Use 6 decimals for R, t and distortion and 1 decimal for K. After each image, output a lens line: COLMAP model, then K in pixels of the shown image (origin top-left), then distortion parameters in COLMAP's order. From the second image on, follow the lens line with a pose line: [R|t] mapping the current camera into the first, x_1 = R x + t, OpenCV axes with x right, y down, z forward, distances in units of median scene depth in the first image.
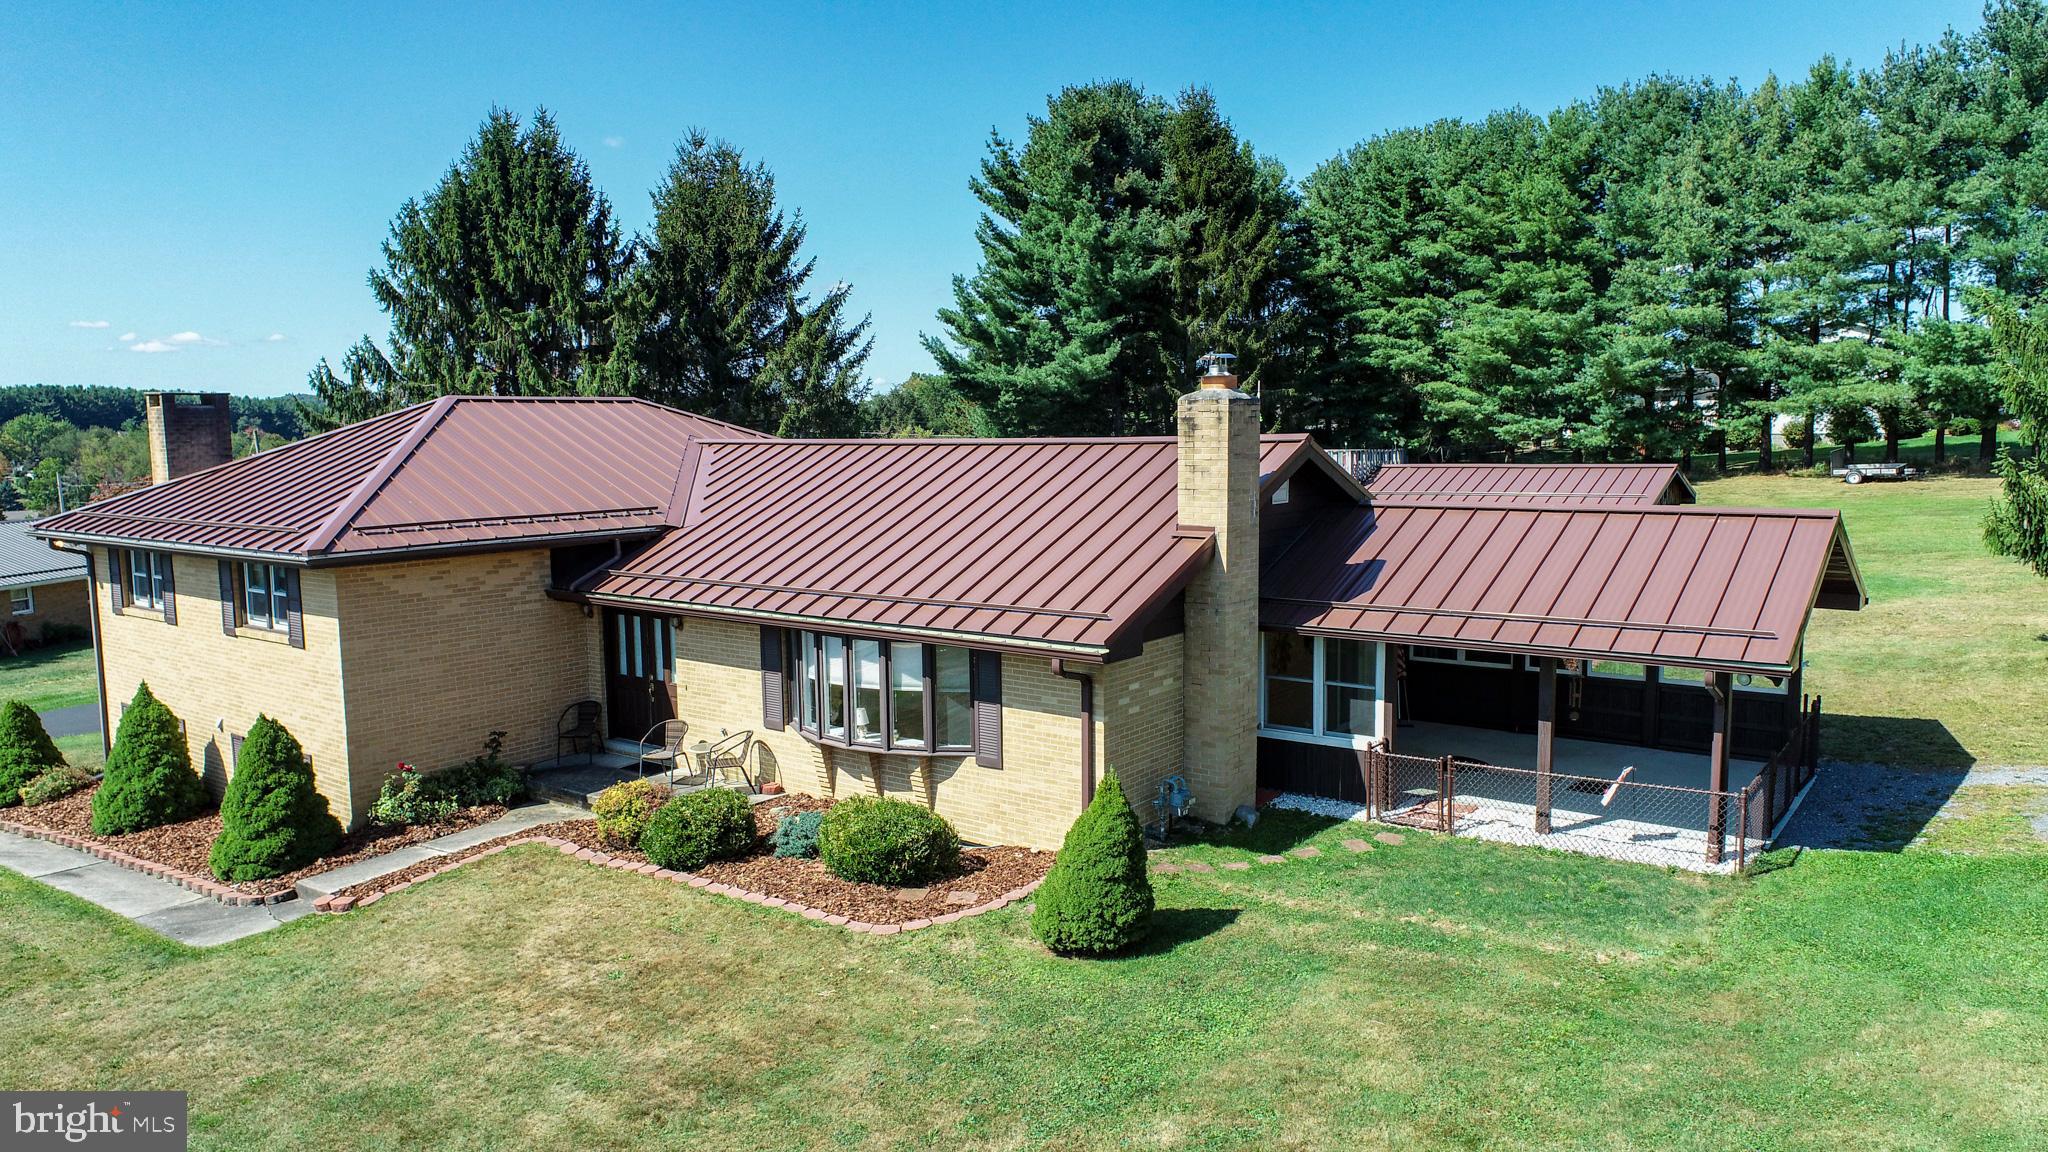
lens RADIAL K [[1382.3, 0, 1025.8], [0, 1382.3, 570.9], [0, 0, 1]] dist [-0.013213, 0.004586]
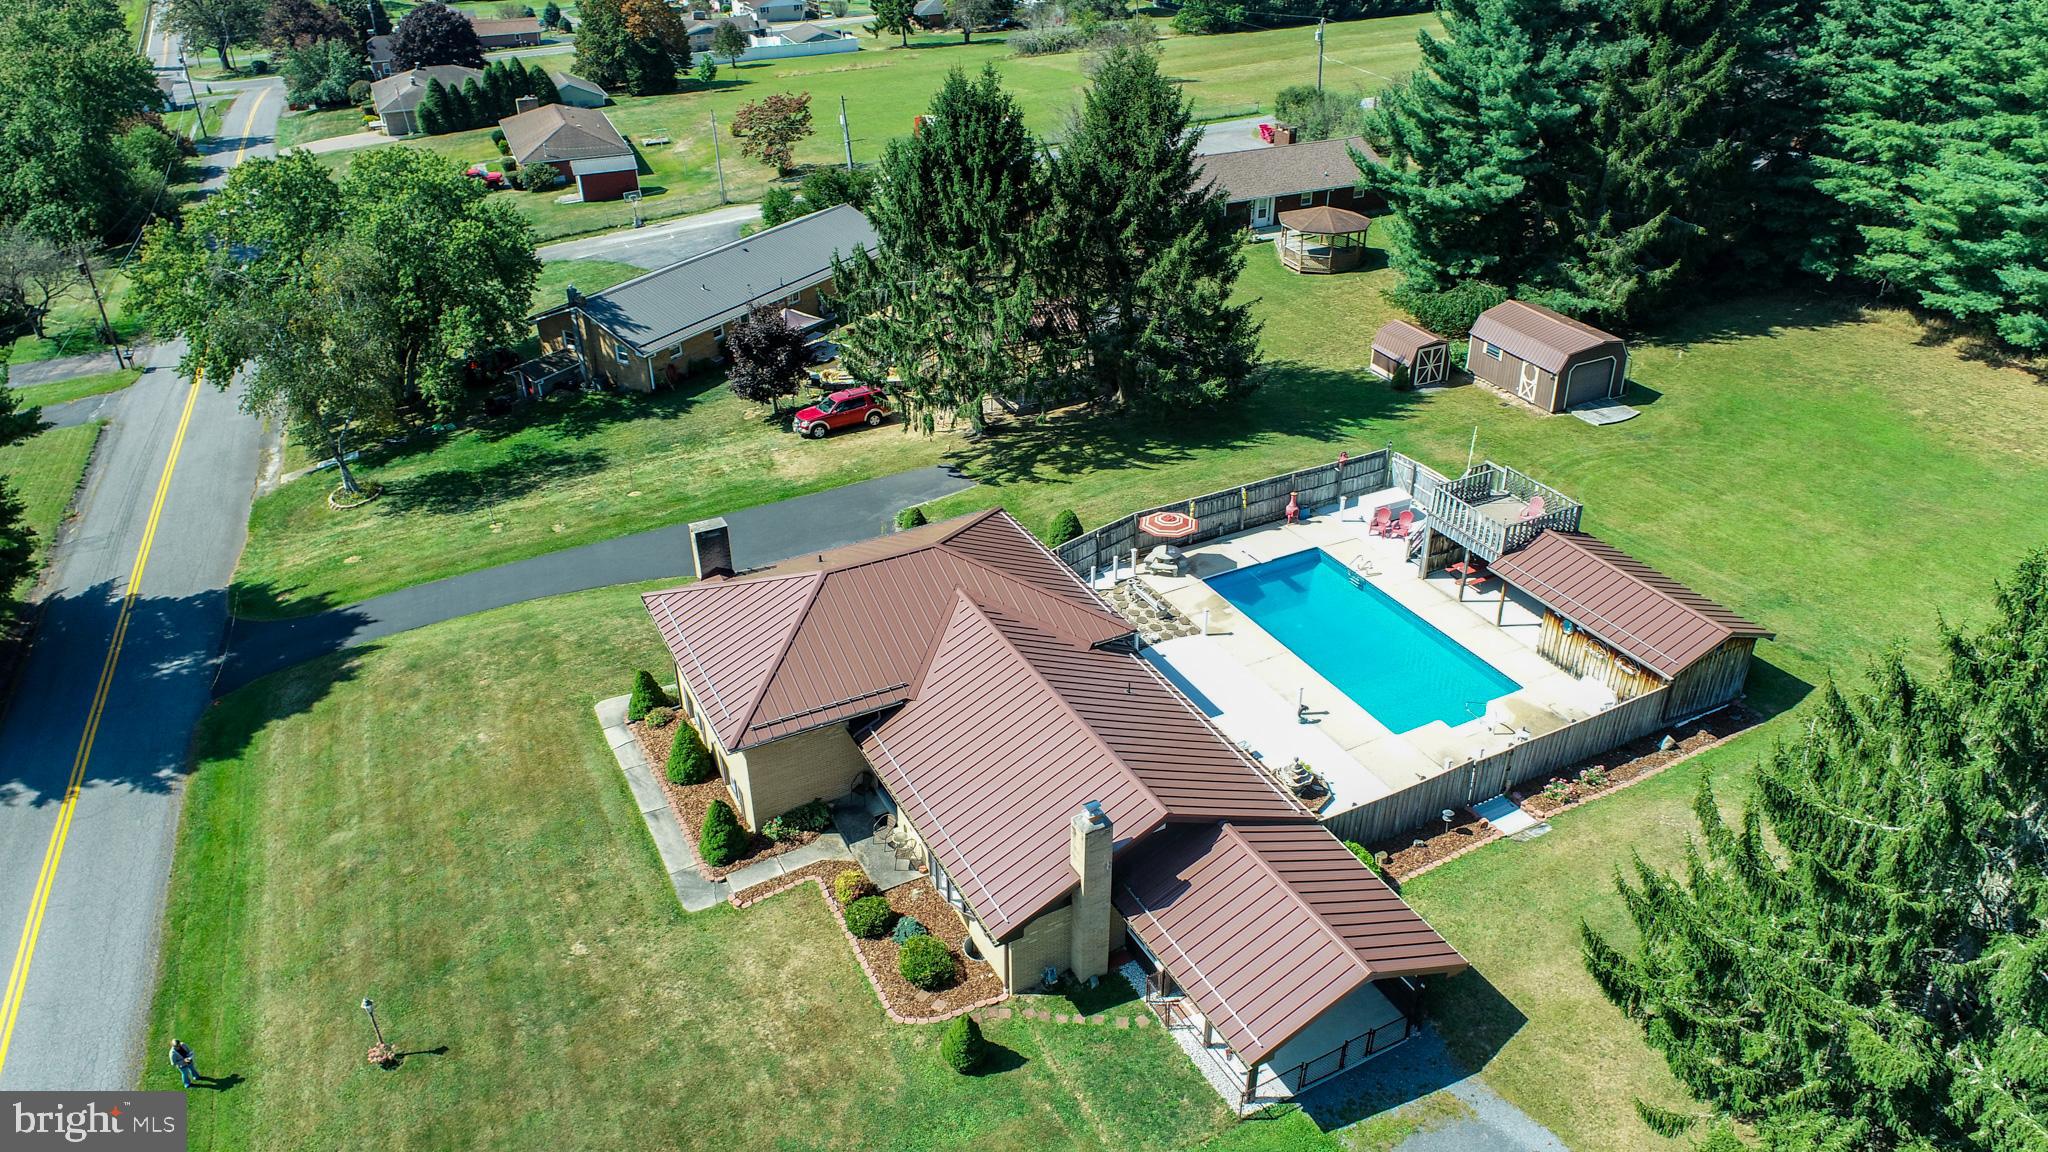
lens RADIAL K [[1382.3, 0, 1025.8], [0, 1382.3, 570.9], [0, 0, 1]] dist [-0.013213, 0.004586]
pose [[0.904913, 0.221669, -0.363311, 0.239515], [-0.052372, 0.905162, 0.421828, -0.442696], [0.422362, -0.362690, 0.830702, -0.201651]]
